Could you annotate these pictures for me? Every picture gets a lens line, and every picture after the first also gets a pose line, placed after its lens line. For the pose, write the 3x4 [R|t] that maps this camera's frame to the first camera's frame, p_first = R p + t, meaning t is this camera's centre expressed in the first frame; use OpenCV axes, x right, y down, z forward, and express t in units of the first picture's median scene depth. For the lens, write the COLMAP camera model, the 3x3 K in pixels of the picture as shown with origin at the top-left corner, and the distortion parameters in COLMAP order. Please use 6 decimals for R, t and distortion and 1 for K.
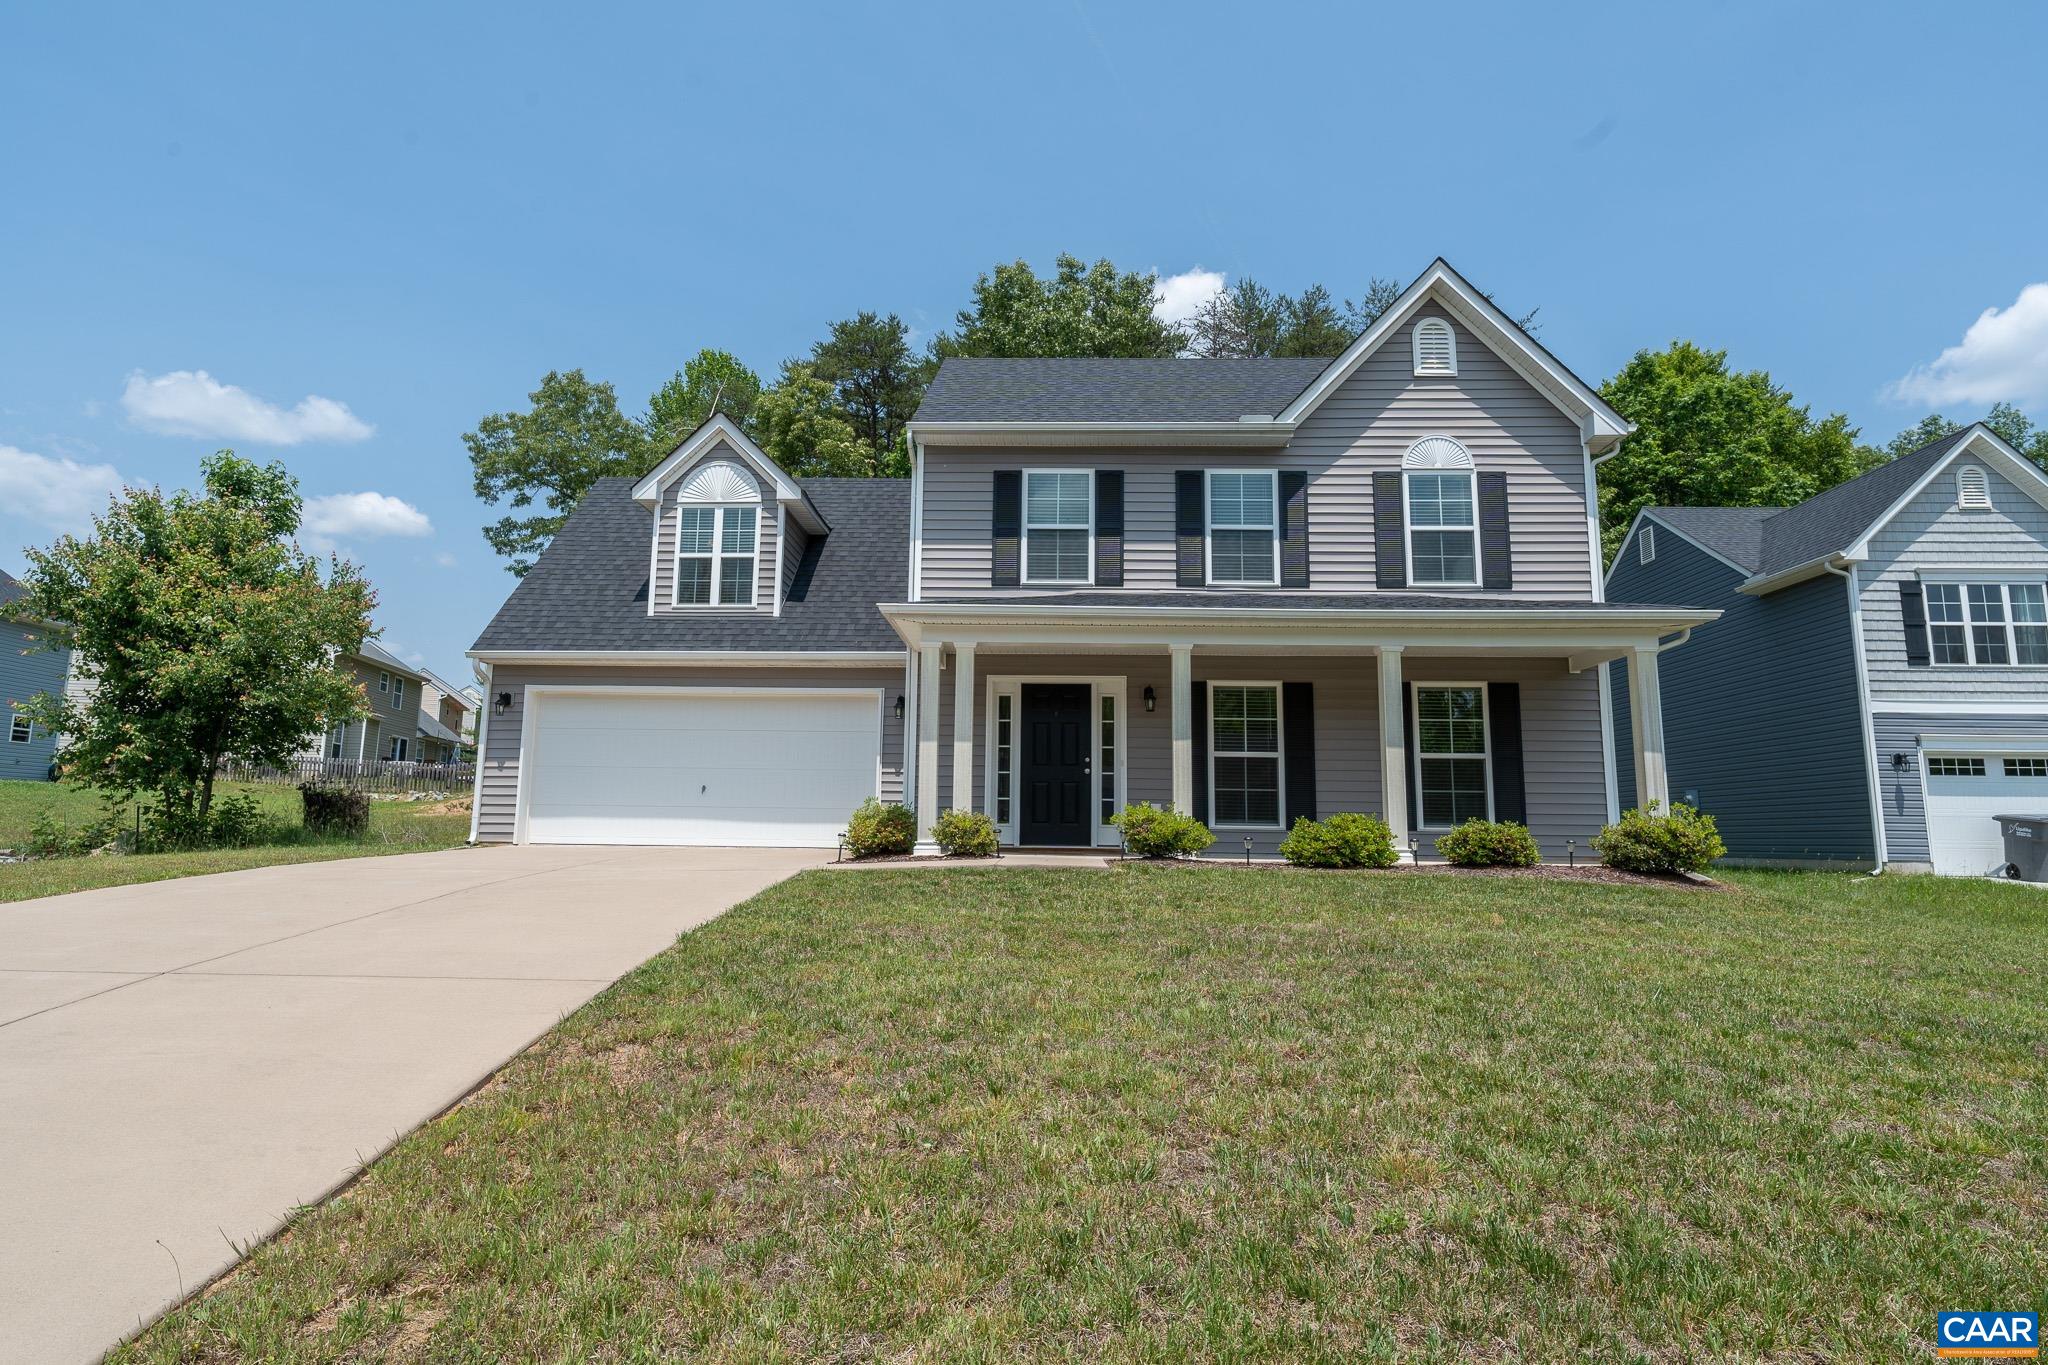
lens RADIAL K [[1107.6, 0, 1029.6], [0, 1107.6, 679.4], [0, 0, 1]] dist [-0.000285, -0.000222]
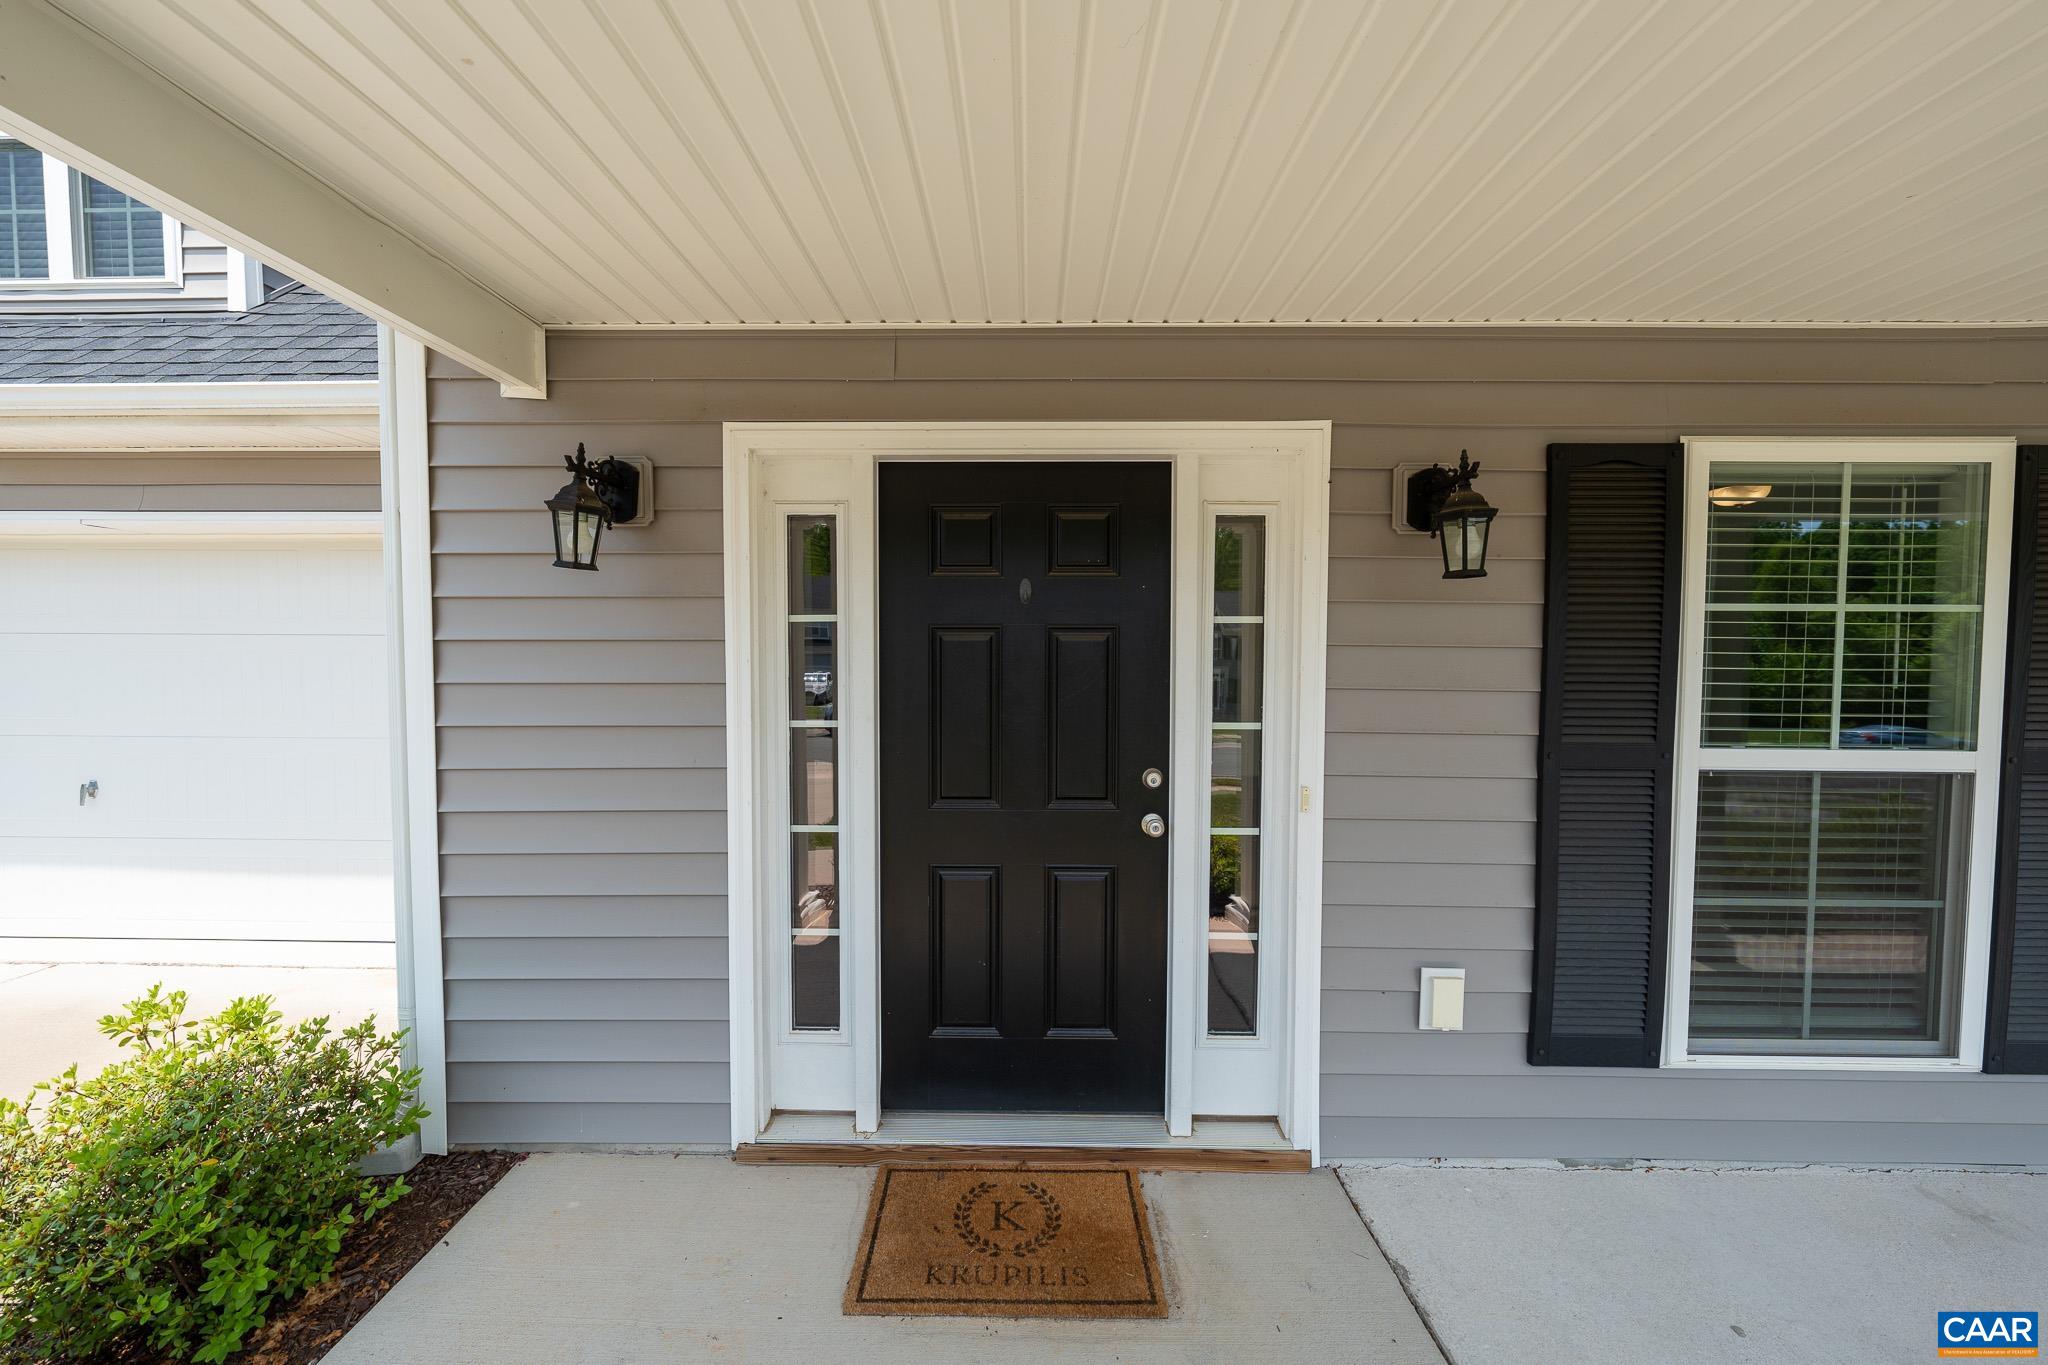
lens RADIAL K [[677.1, 0, 1024.2], [0, 677.1, 677.5], [0, 0, 1]] dist [-0.006871, 0.000016]
pose [[0.999875, -0.009040, 0.012993, 0.021415], [0.006468, 0.982543, 0.185923, 0.022184], [-0.014447, -0.185815, 0.982478, 0.840345]]
